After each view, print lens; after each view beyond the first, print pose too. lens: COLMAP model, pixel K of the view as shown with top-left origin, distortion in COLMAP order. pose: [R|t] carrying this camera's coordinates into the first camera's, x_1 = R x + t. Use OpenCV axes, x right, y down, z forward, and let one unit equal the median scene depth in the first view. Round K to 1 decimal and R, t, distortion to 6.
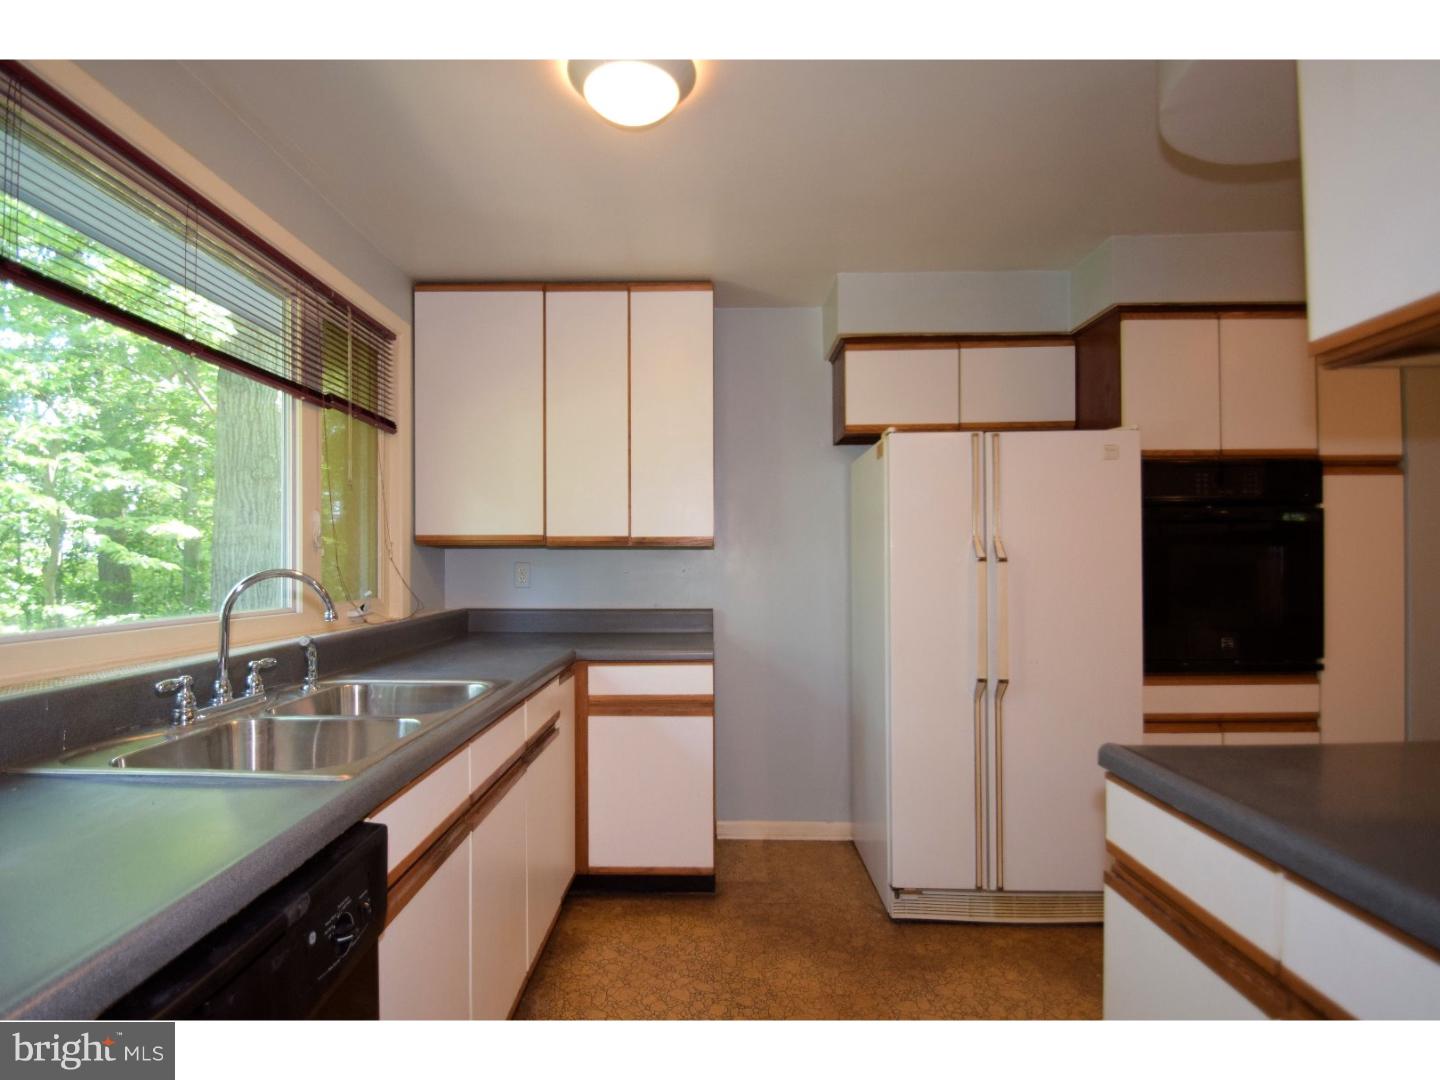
lens RADIAL K [[686.3, 0, 688.4], [0, 686.3, 561.6], [0, 0, 1]] dist [0.014611, -0.025010]
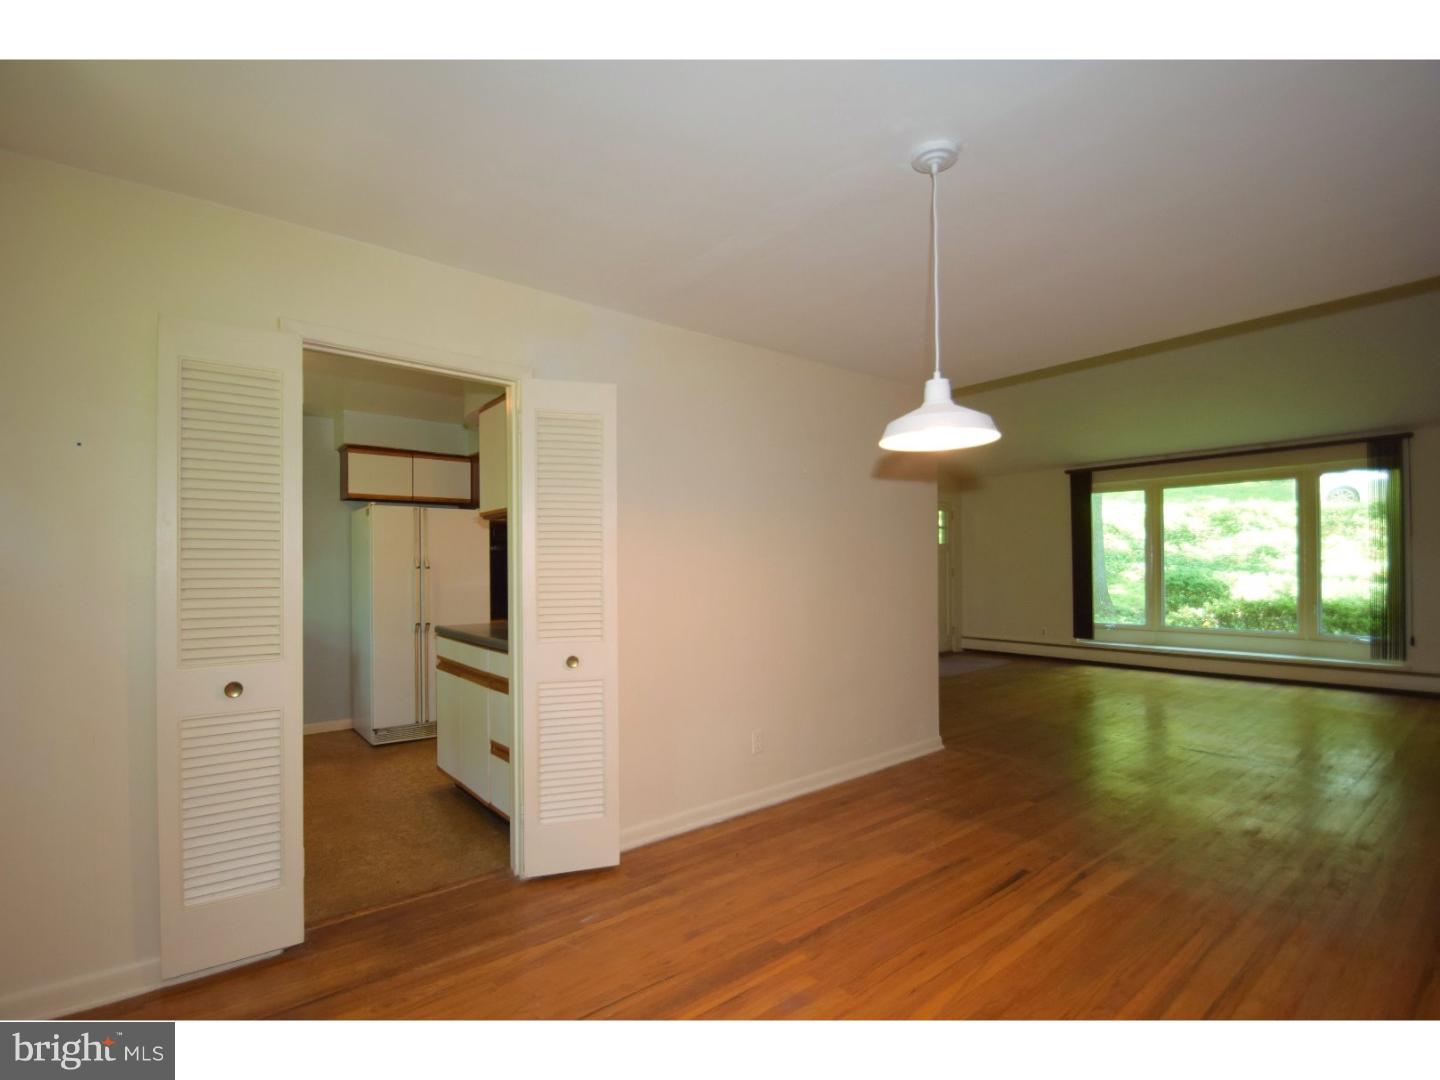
lens RADIAL K [[686.3, 0, 688.4], [0, 686.3, 561.6], [0, 0, 1]] dist [0.014611, -0.025010]
pose [[0.772573, 0.002646, 0.634920, -0.254098], [0.002619, 0.999970, -0.007355, -0.002911], [-0.634920, 0.007345, 0.772543, -1.074228]]
